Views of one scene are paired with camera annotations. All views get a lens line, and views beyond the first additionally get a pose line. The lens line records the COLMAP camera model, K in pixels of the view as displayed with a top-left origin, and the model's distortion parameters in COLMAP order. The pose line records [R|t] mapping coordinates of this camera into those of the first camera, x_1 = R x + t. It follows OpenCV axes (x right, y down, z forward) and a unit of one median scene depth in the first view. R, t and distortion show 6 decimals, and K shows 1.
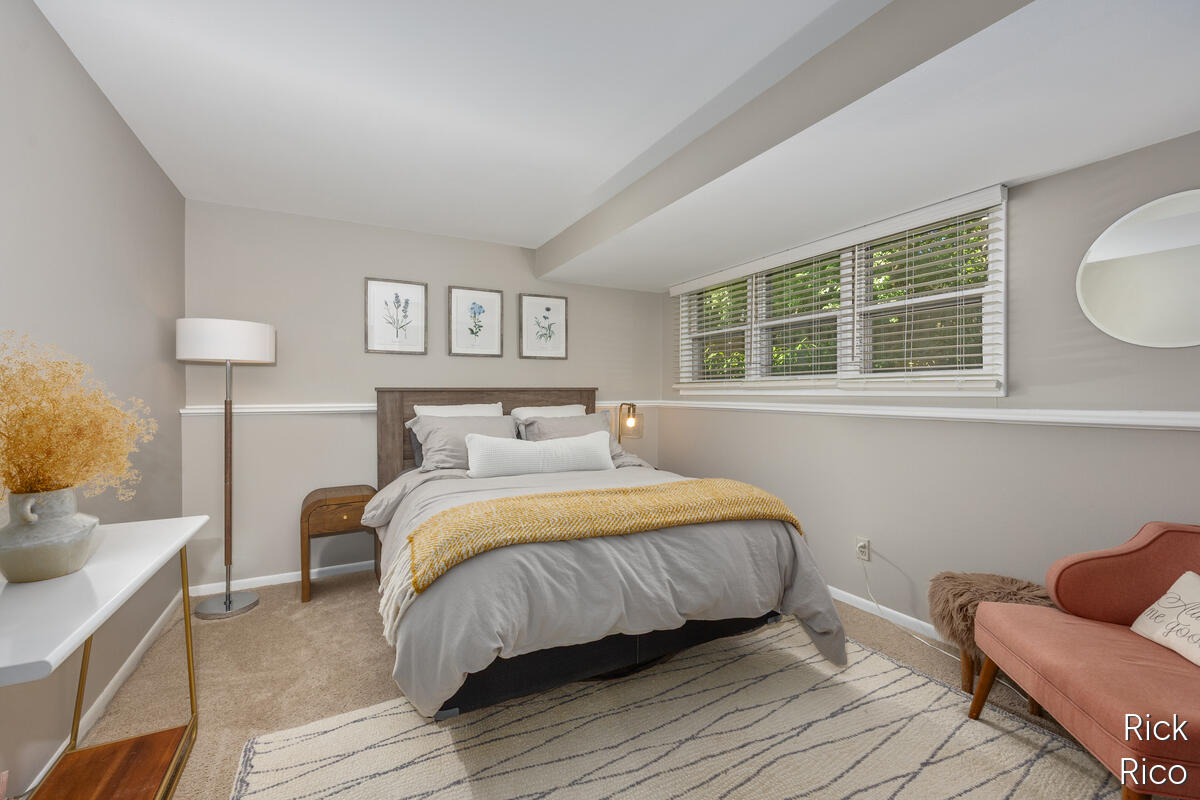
lens RADIAL K [[480.0, 0, 600.0], [0, 480.0, 400.0], [0, 0, 1]] dist [0.000496, 0.000059]
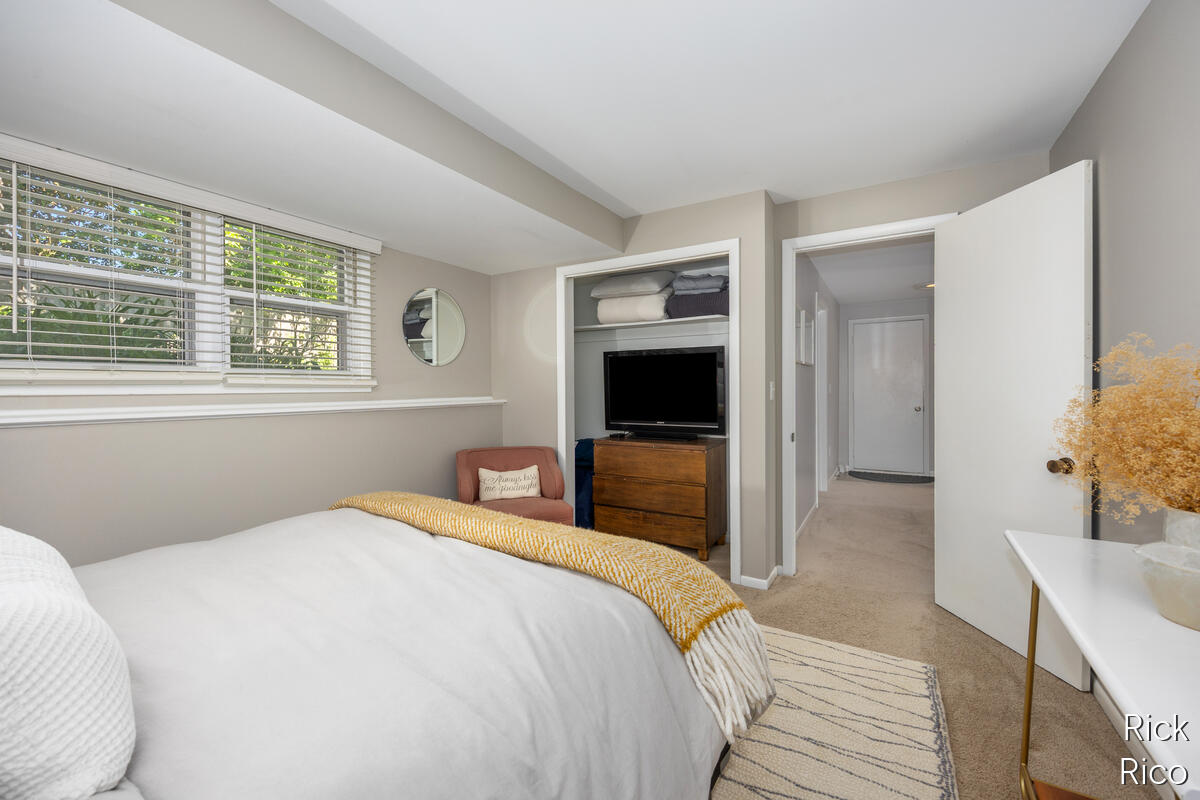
lens RADIAL K [[480.0, 0, 600.0], [0, 480.0, 400.0], [0, 0, 1]] dist [0.000496, 0.000059]
pose [[-0.492028, -0.015719, 0.870437, -0.487945], [0.022232, 0.999284, 0.030613, -0.008446], [-0.870295, 0.034414, -0.491326, 0.801783]]
